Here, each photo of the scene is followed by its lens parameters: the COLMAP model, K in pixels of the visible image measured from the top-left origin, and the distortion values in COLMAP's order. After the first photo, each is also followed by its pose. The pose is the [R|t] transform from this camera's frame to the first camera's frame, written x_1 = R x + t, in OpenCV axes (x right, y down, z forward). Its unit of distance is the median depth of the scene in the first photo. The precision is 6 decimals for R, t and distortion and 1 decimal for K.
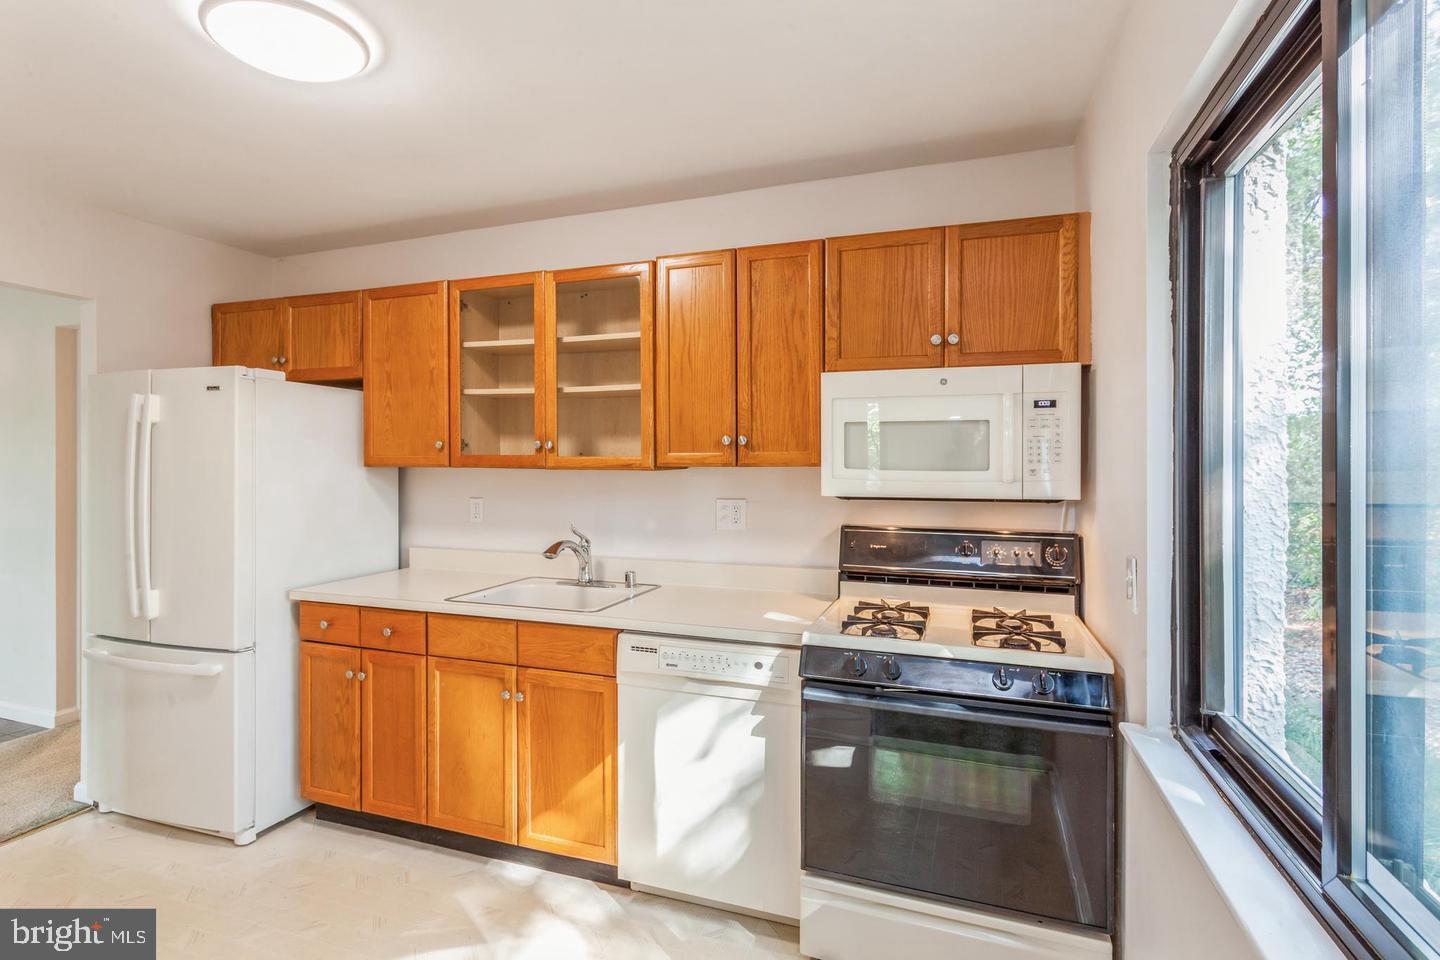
lens RADIAL K [[686.9, 0, 720.0], [0, 686.9, 480.0], [0, 0, 1]] dist [-0.004642, 0.000077]
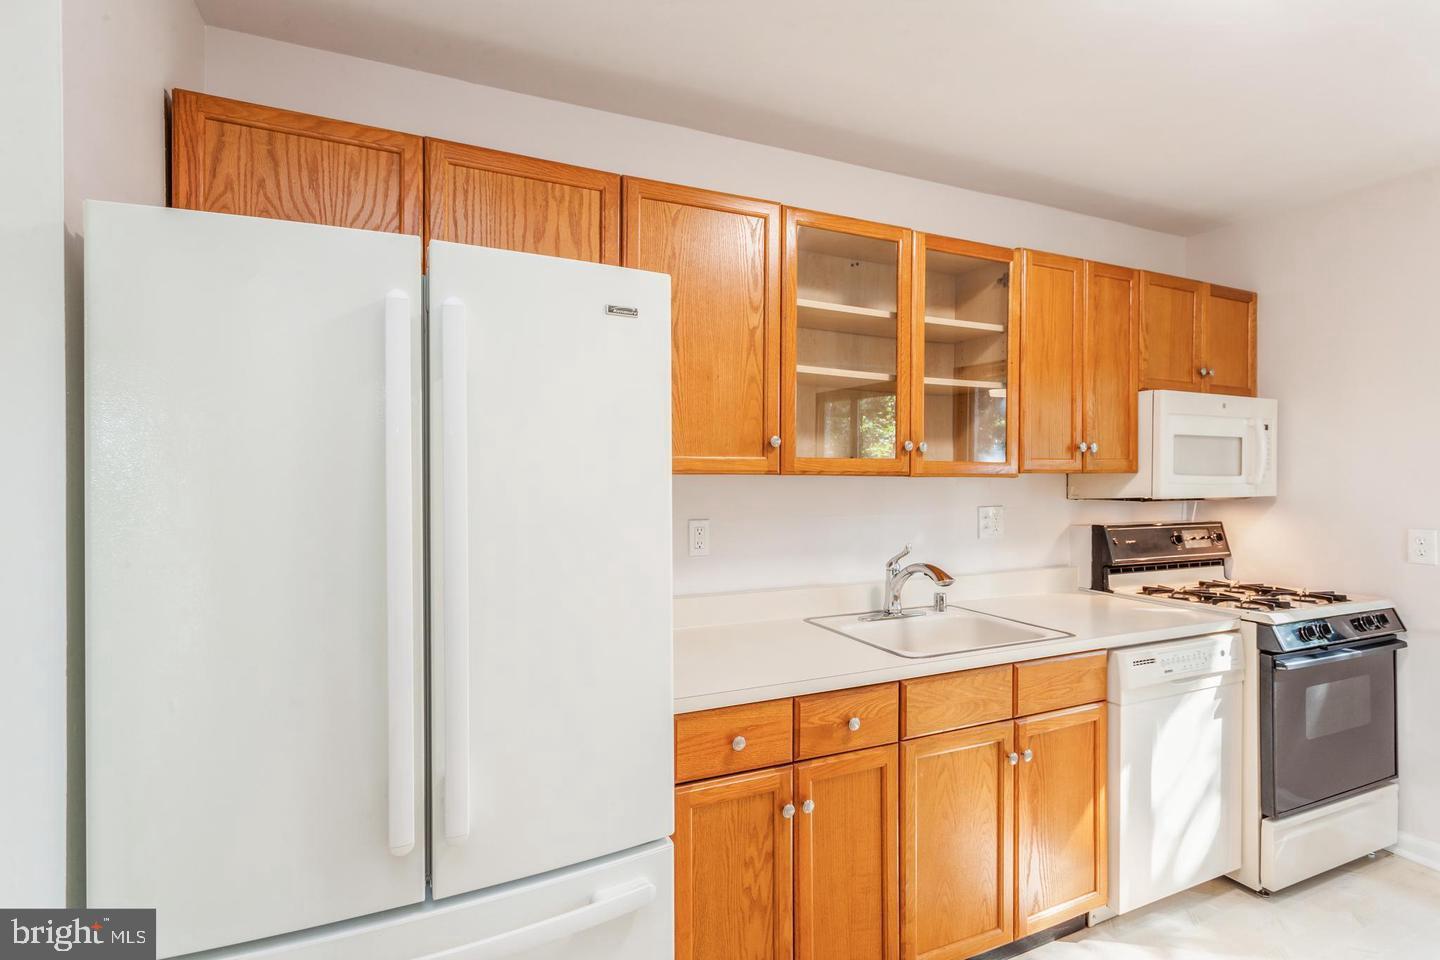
lens RADIAL K [[690.3, 0, 720.7], [0, 690.3, 491.7], [0, 0, 1]] dist [0.003282, 0.001009]
pose [[0.719827, -0.019109, 0.693890, -1.030495], [0.016711, 0.999808, 0.010198, -0.011217], [-0.693952, 0.004254, 0.720009, 0.605070]]
